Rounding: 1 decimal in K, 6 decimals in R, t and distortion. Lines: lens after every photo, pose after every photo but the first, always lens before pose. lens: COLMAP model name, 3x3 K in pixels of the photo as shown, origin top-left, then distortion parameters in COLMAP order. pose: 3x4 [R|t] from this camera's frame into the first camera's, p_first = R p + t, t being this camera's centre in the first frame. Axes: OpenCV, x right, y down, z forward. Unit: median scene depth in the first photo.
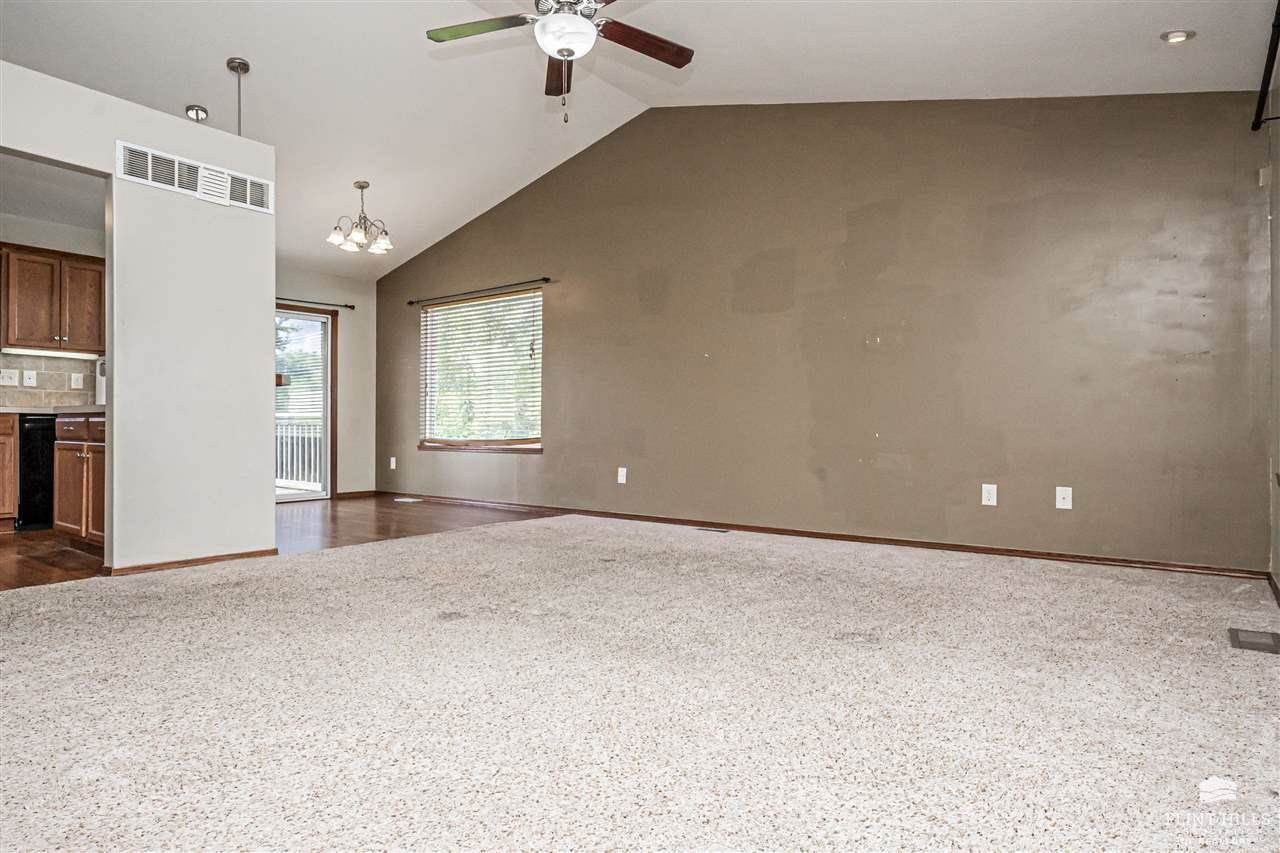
lens RADIAL K [[742.9, 0, 628.0], [0, 742.9, 422.3], [0, 0, 1]] dist [-0.016814, 0.021681]
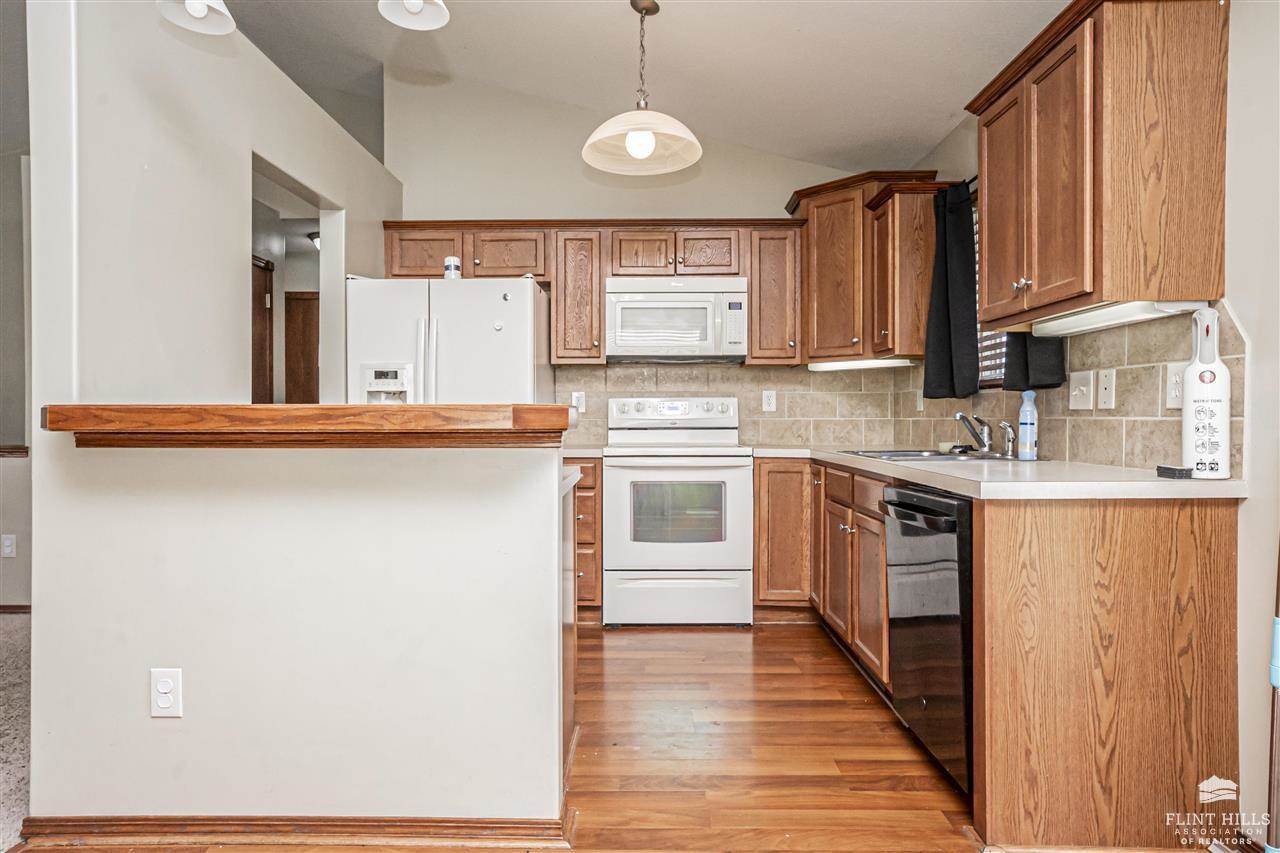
lens RADIAL K [[742.9, 0, 635.1], [0, 742.9, 423.7], [0, 0, 1]] dist [-0.016814, 0.021681]
pose [[-0.795857, -0.001412, -0.605483, -0.357720], [0.004777, 0.999952, -0.008611, -0.037134], [0.605466, -0.009746, -0.795812, 1.113907]]
